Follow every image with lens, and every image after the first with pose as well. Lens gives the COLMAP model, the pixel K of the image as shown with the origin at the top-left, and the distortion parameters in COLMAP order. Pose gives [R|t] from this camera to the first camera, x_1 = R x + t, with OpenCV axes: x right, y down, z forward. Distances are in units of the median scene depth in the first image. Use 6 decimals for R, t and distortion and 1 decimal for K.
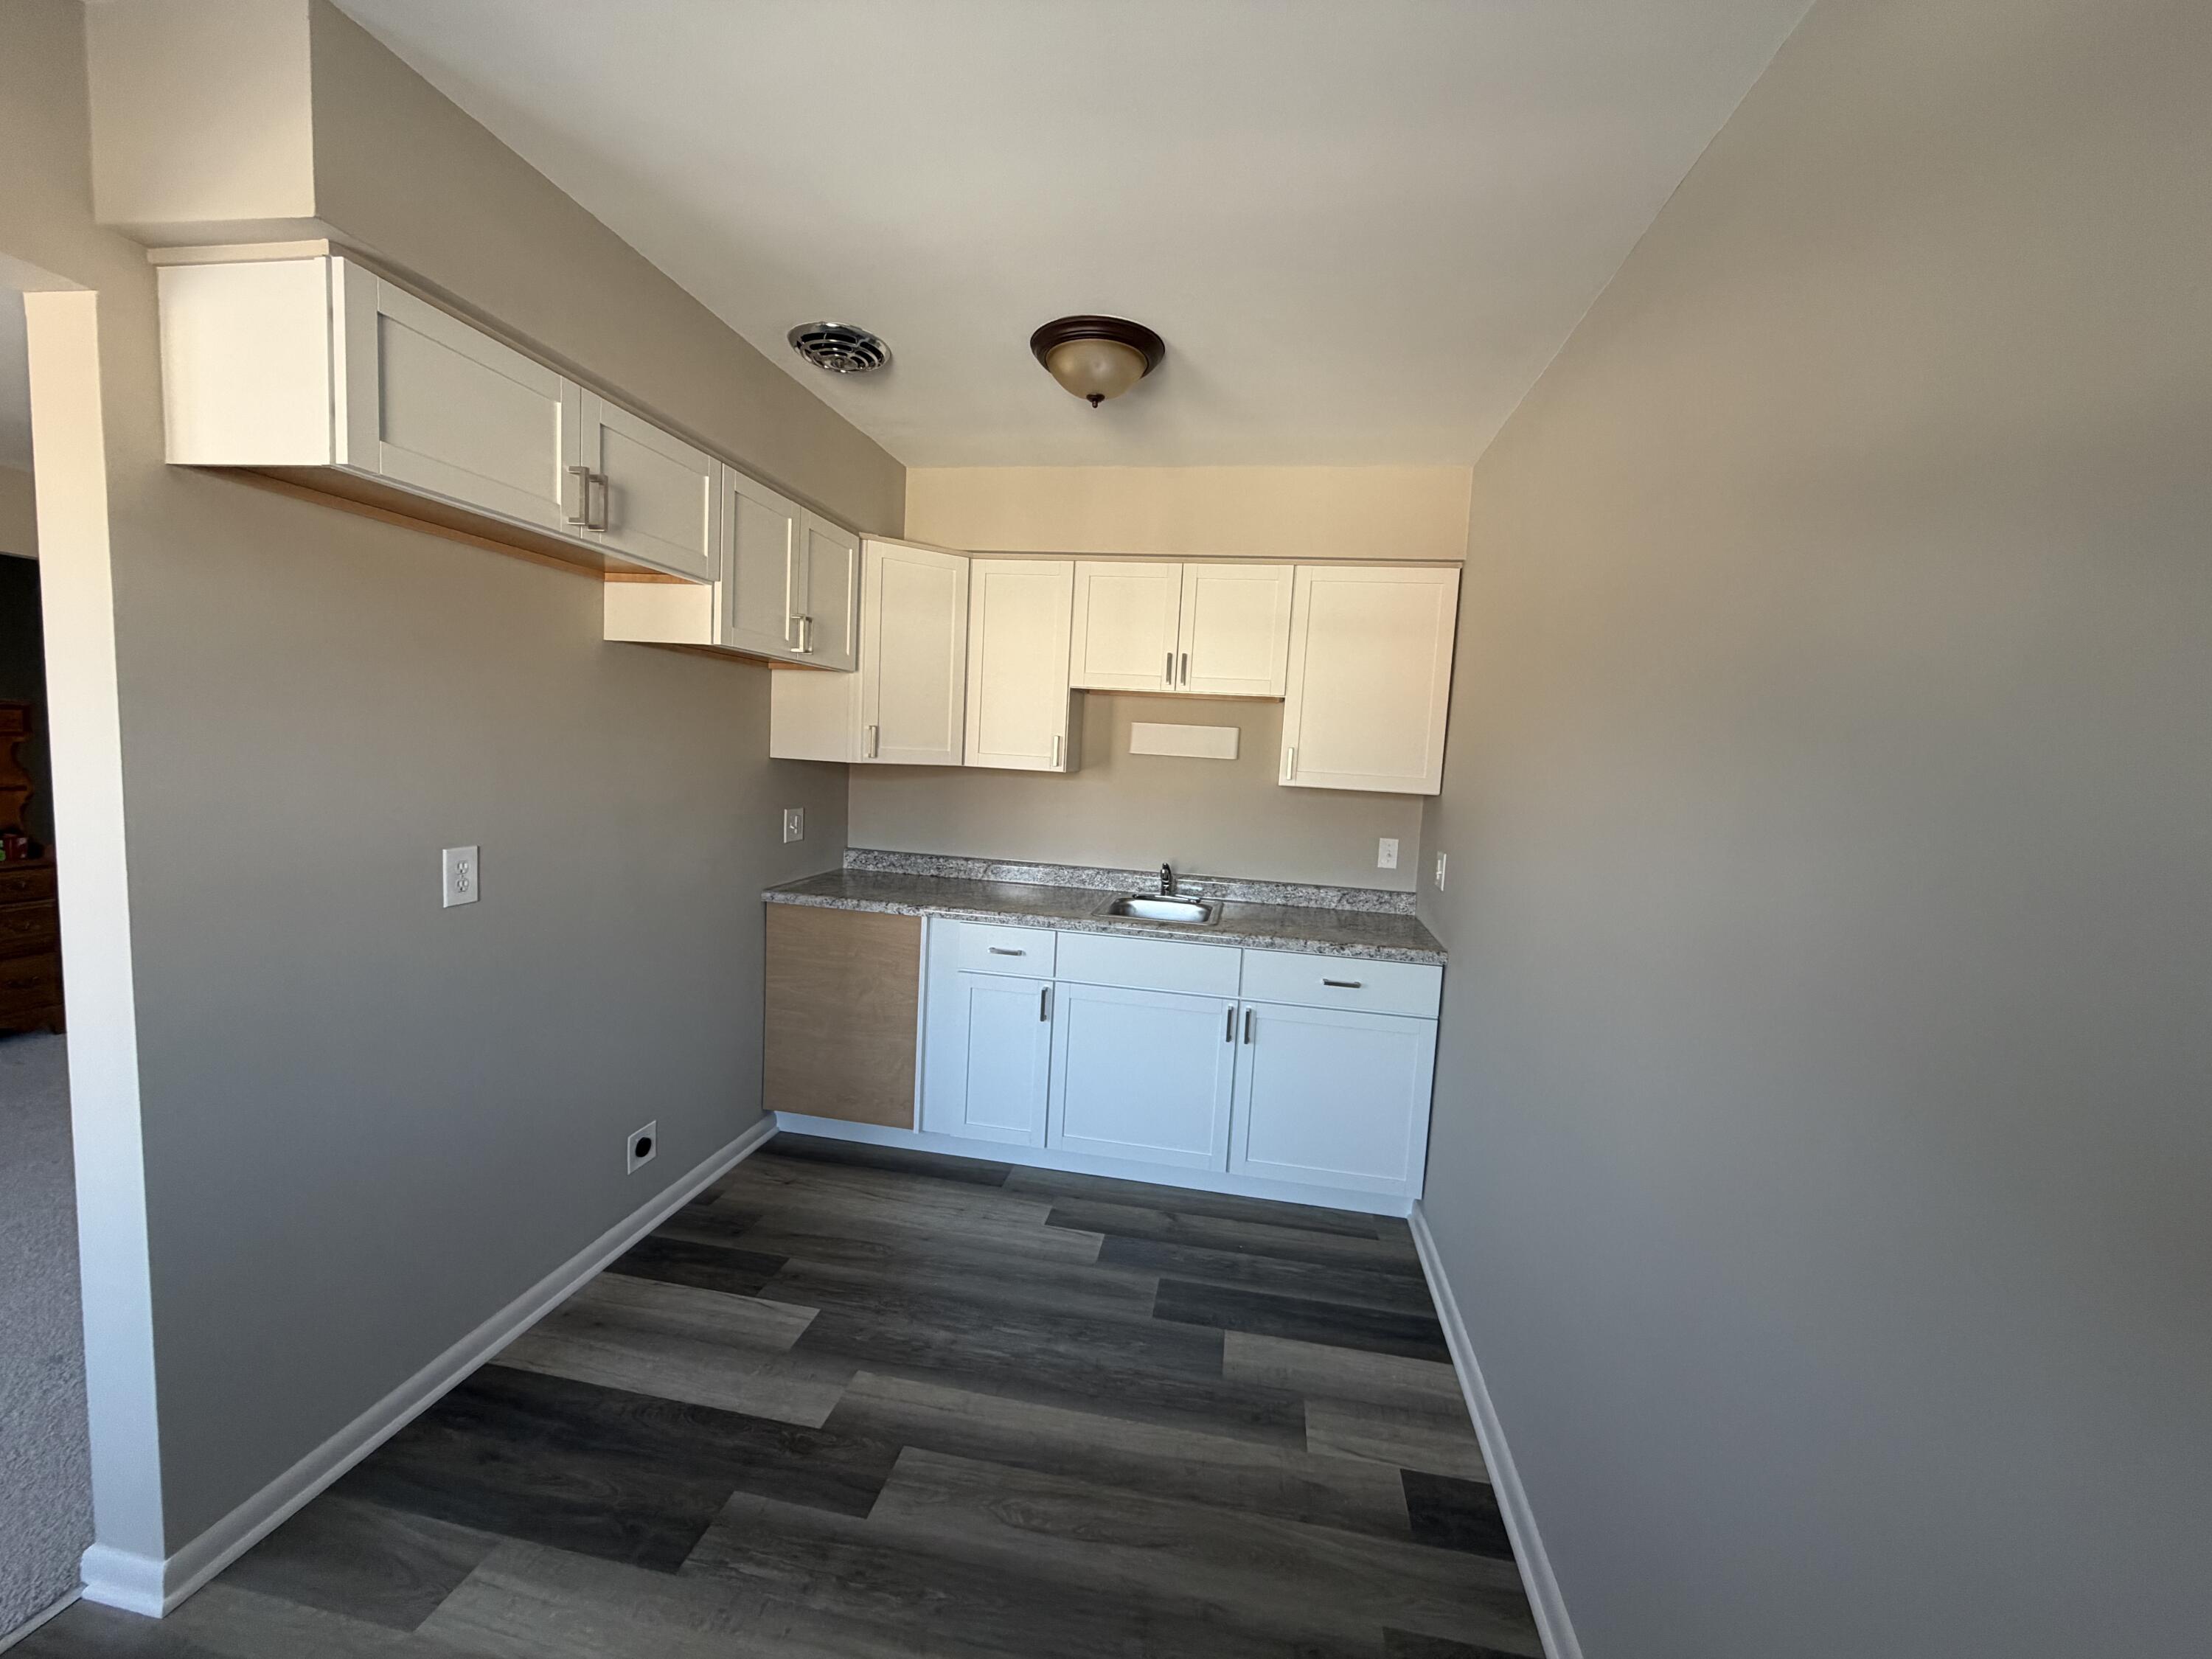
lens RADIAL K [[875.5, 0, 1100.2], [0, 875.5, 834.1], [0, 0, 1]] dist [0.000828, -0.000006]
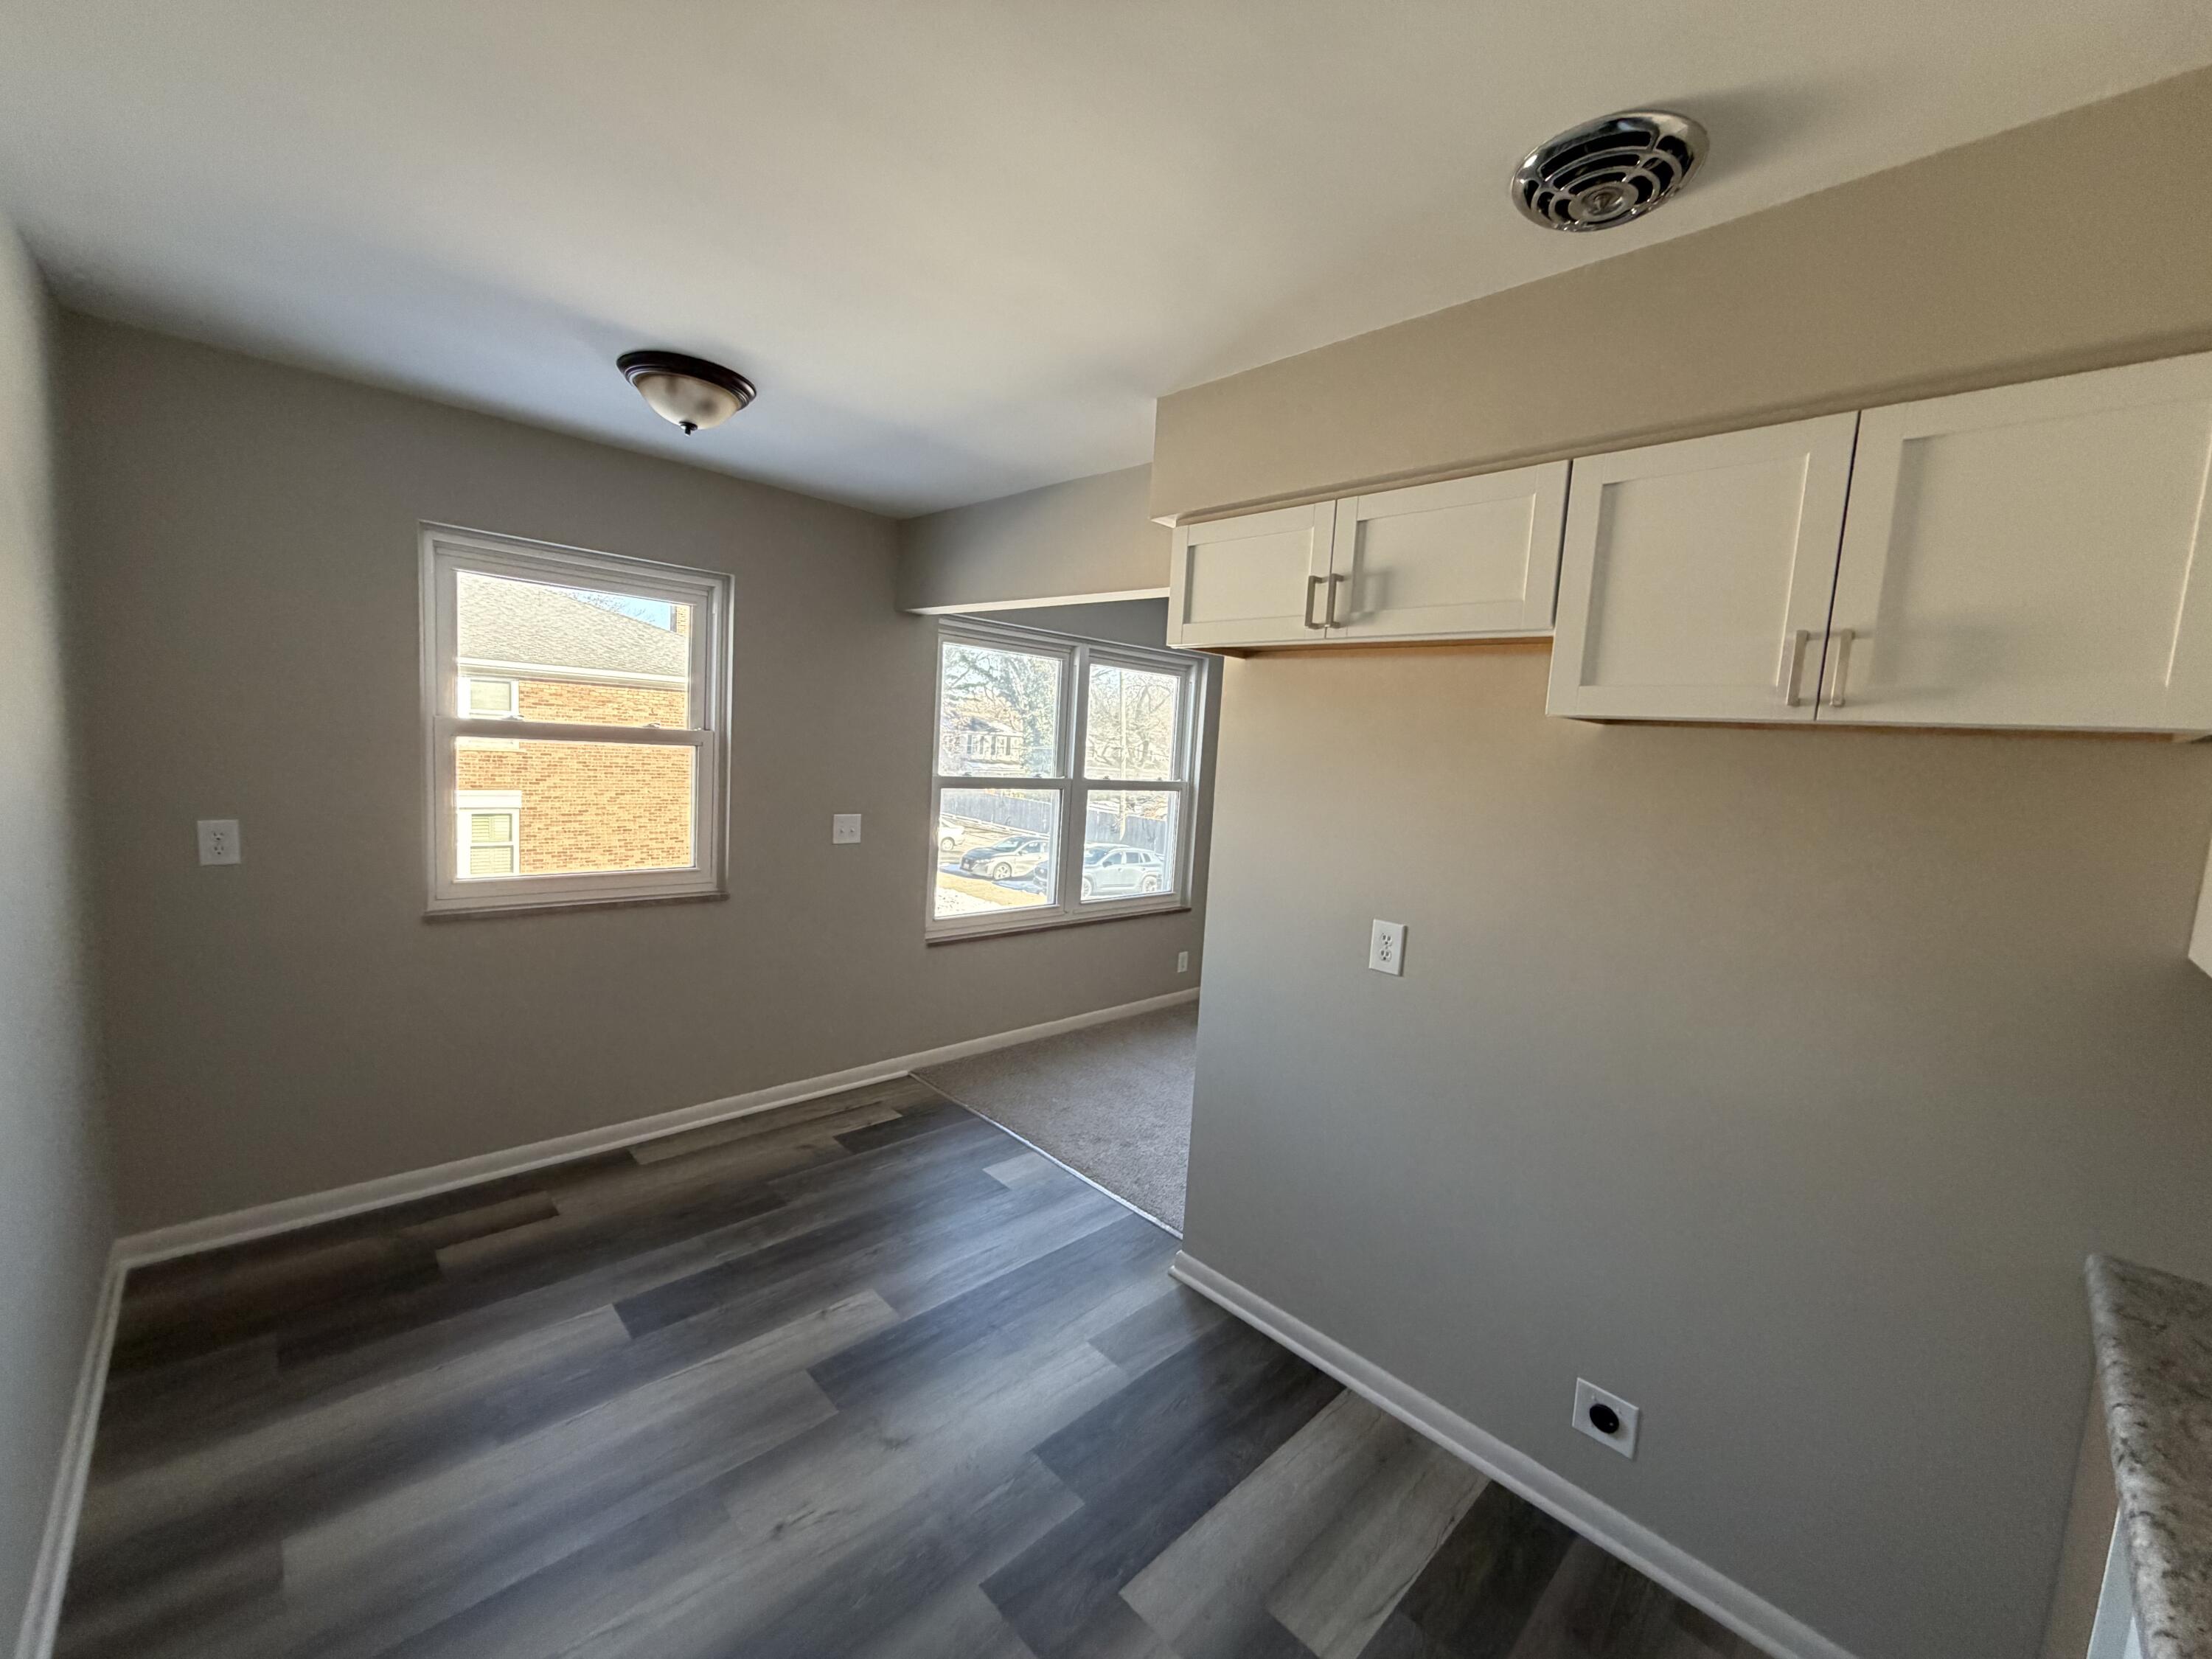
lens RADIAL K [[875.5, 0, 1100.2], [0, 875.5, 834.1], [0, 0, 1]] dist [0.000828, -0.000006]
pose [[-0.575030, -0.006511, -0.818106, 0.414318], [-0.180438, 0.976354, 0.119056, -0.163440], [0.797986, 0.216078, -0.562608, 1.314840]]
